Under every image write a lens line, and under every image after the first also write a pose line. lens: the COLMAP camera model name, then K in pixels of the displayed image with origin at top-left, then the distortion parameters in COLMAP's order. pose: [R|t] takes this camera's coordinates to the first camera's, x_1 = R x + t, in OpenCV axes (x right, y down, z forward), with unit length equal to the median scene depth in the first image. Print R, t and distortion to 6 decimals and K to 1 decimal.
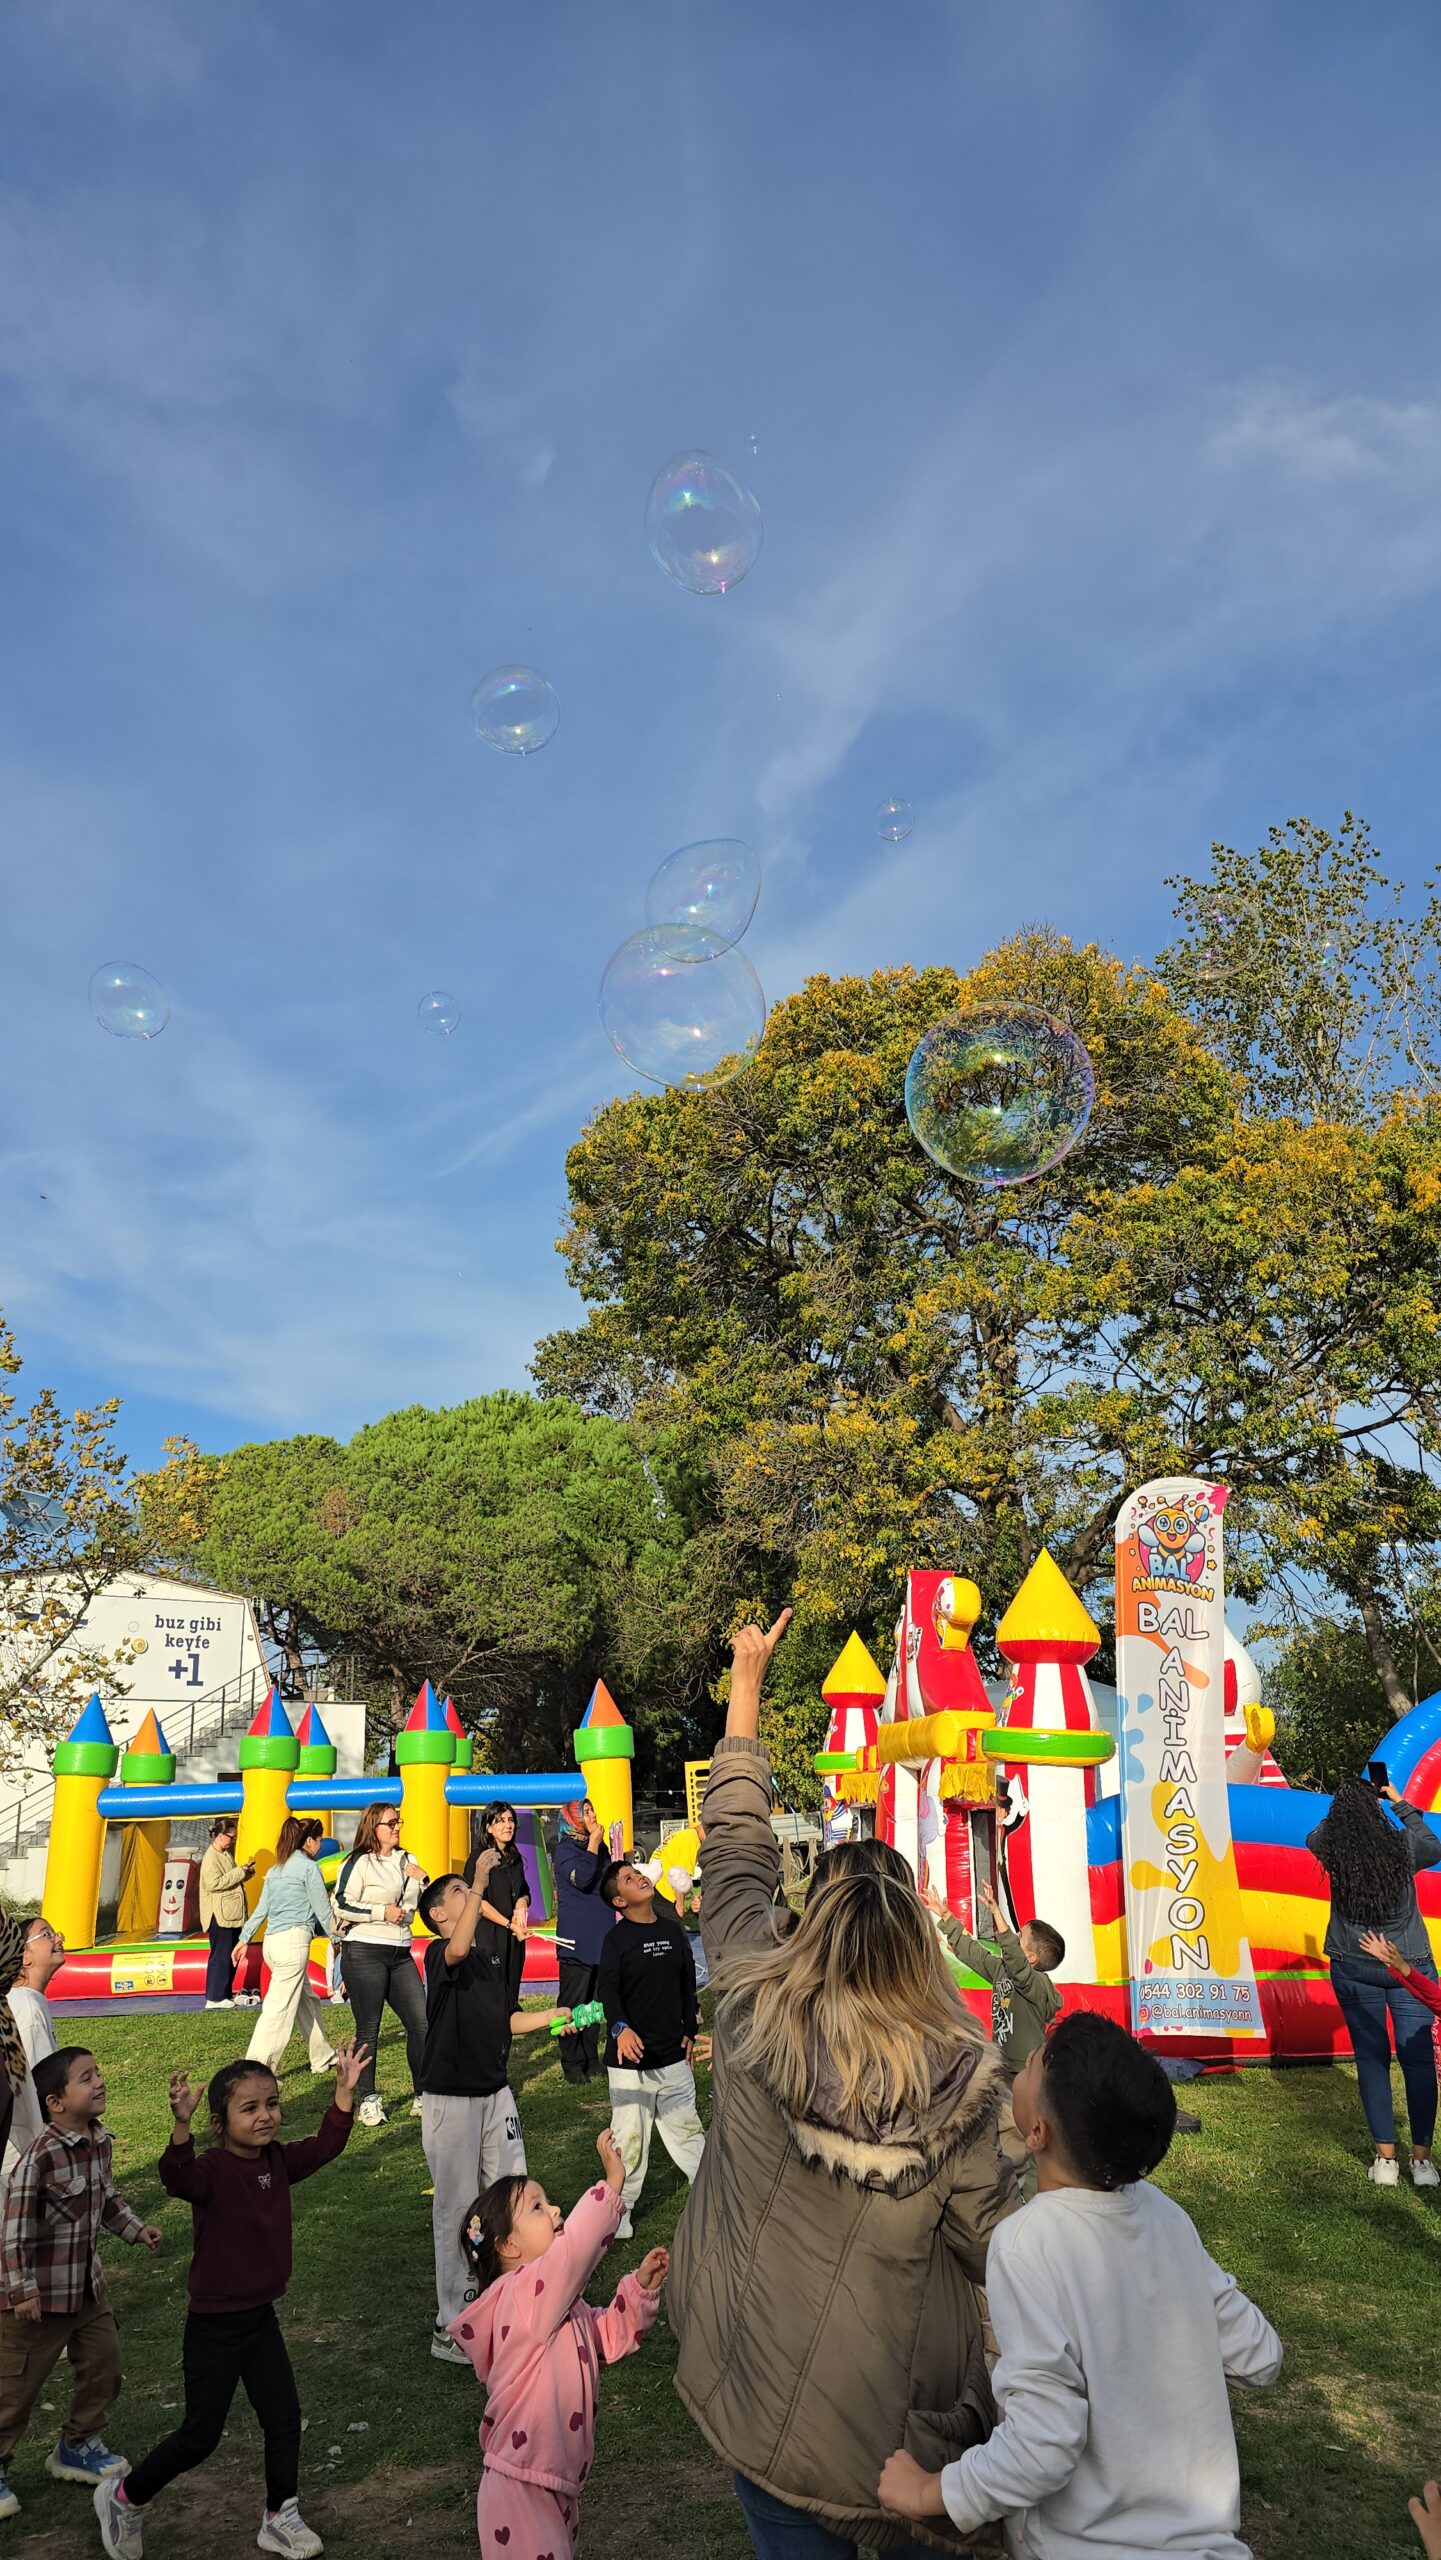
lens RADIAL K [[1684.4, 0, 709.9], [0, 1684.4, 1280.4], [0, 0, 1]] dist [0.006678, -0.005466]
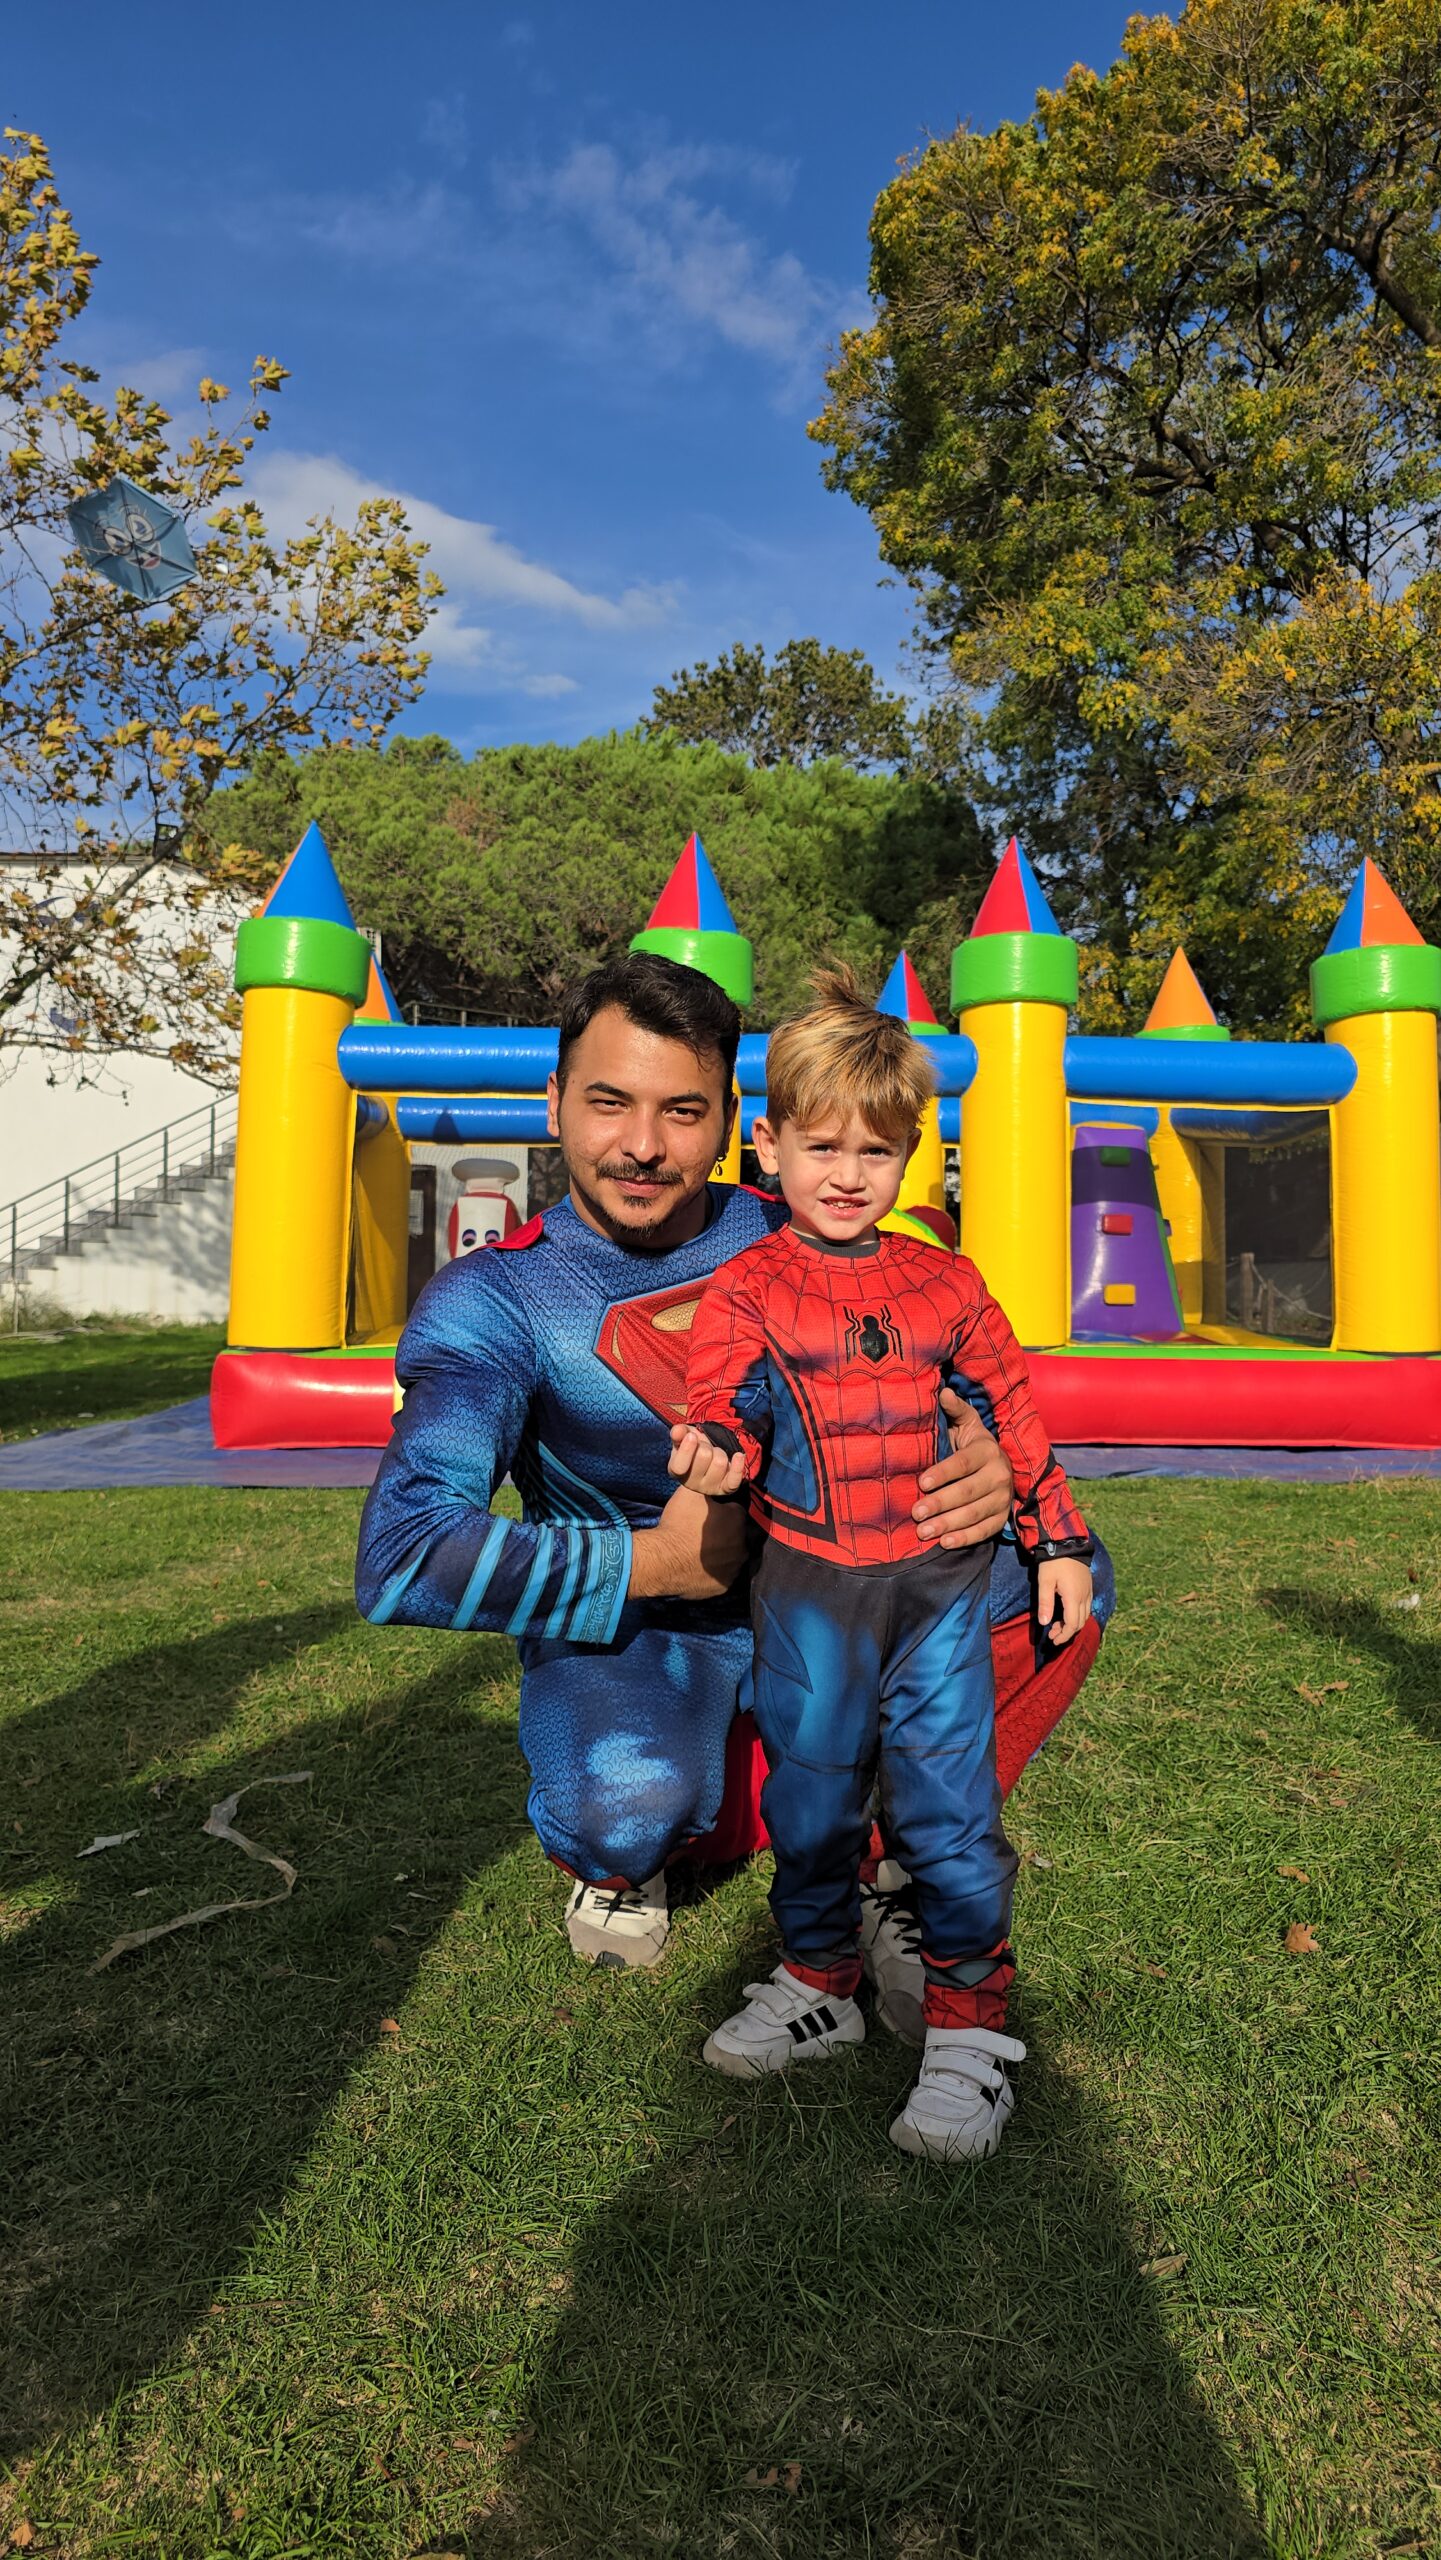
lens RADIAL K [[1684.4, 0, 713.8], [0, 1684.4, 1283.8], [0, 0, 1]] dist [0.006678, -0.005466]
pose [[0.998548, 0.034456, 0.041416, -0.397738], [-0.044600, 0.959914, 0.276724, 0.342102], [-0.030221, -0.278169, 0.960057, 0.769996]]
